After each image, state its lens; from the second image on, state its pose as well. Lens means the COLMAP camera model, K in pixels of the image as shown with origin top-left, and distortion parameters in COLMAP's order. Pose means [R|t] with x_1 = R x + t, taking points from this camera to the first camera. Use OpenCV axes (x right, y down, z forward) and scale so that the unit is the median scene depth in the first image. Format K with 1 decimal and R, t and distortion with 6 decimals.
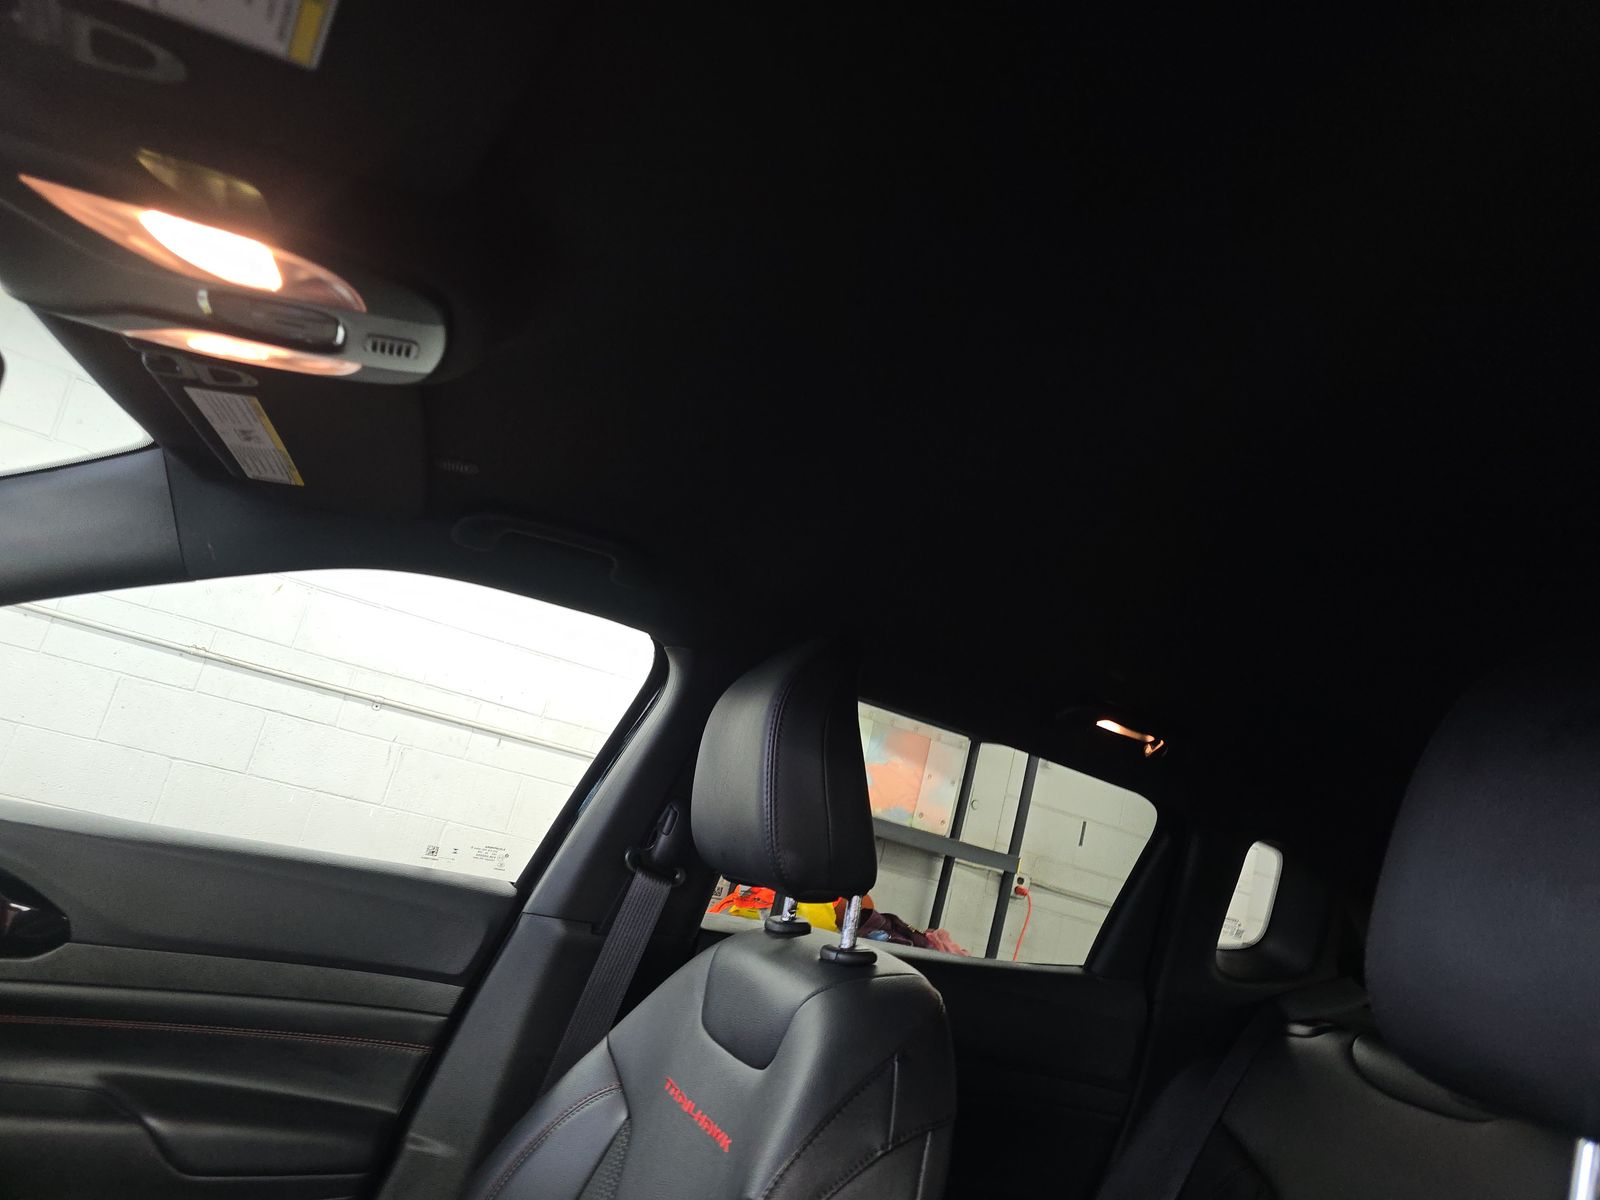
lens RADIAL K [[1075.1, 0, 798.5], [0, 1075.1, 607.1], [0, 0, 1]] dist [0.036223, -0.030852]
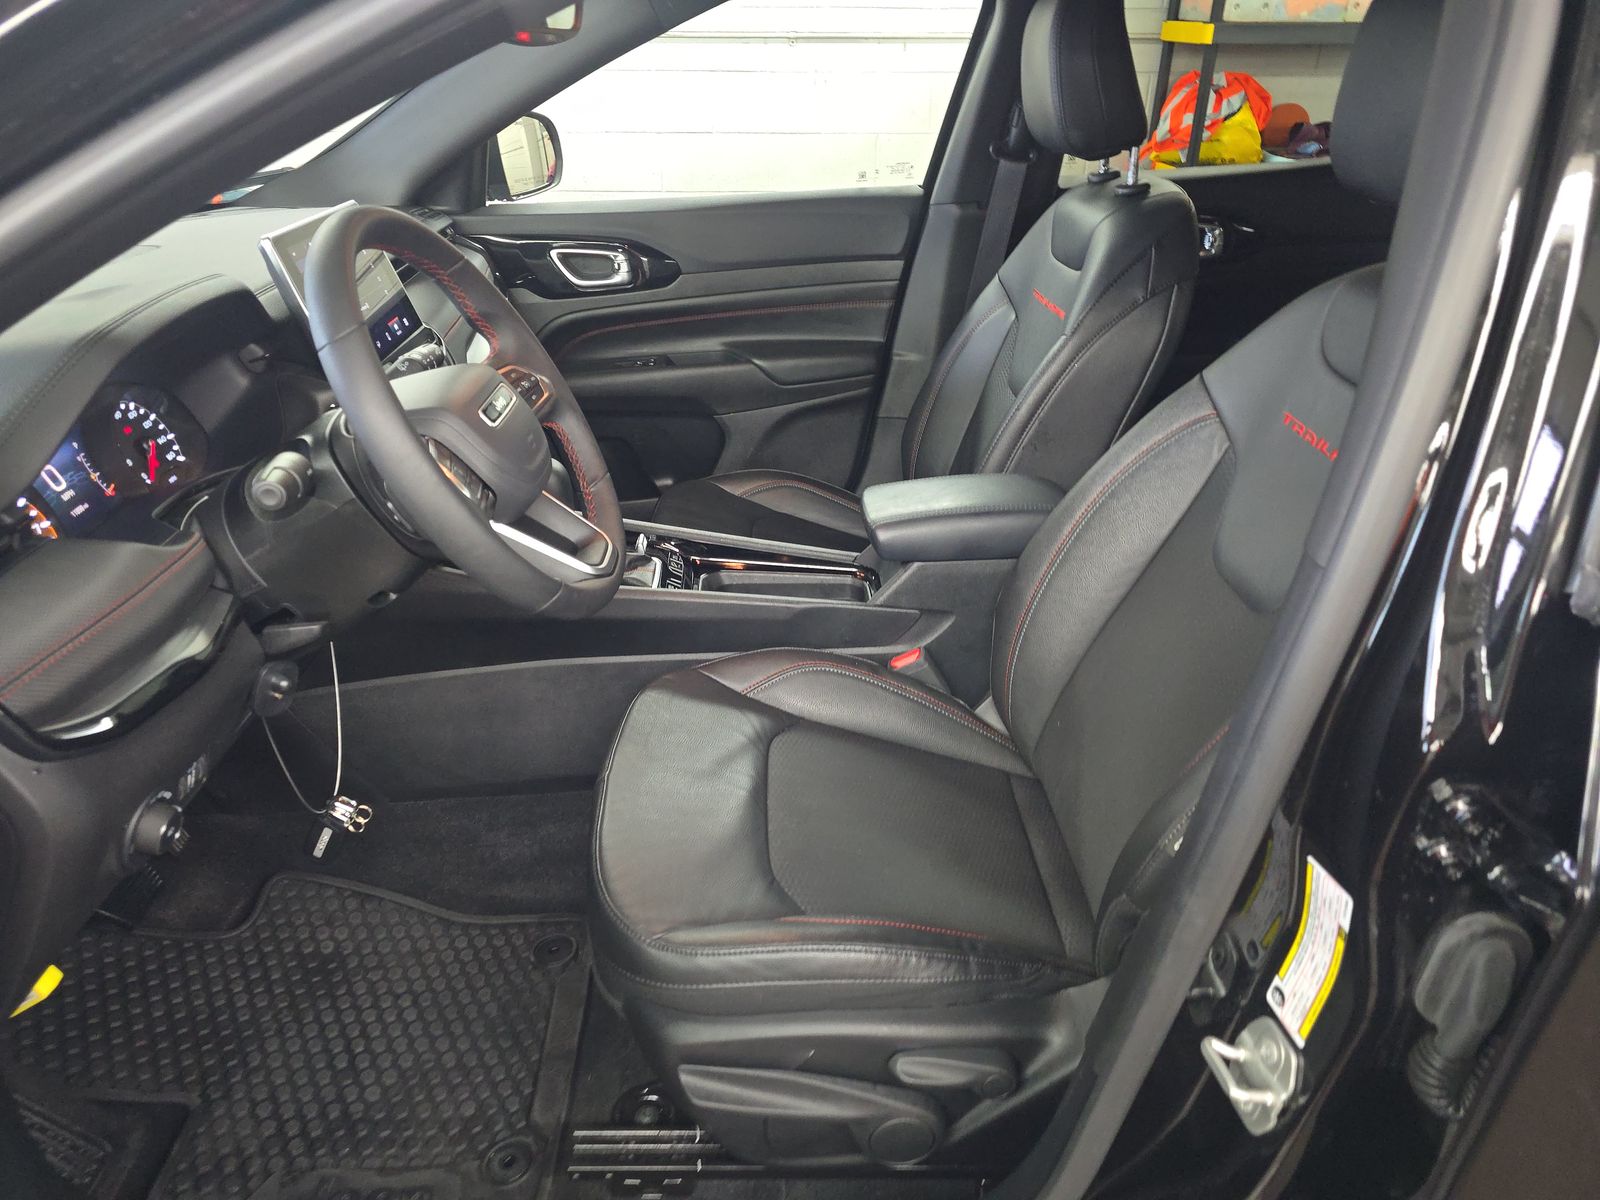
lens RADIAL K [[1075.1, 0, 793.4], [0, 1075.1, 603.6], [0, 0, 1]] dist [0.036223, -0.030852]
pose [[0.899697, -0.047698, -0.433901, 0.206857], [0.298218, 0.793041, 0.531180, -0.133876], [0.318765, -0.607298, 0.727721, -0.499798]]
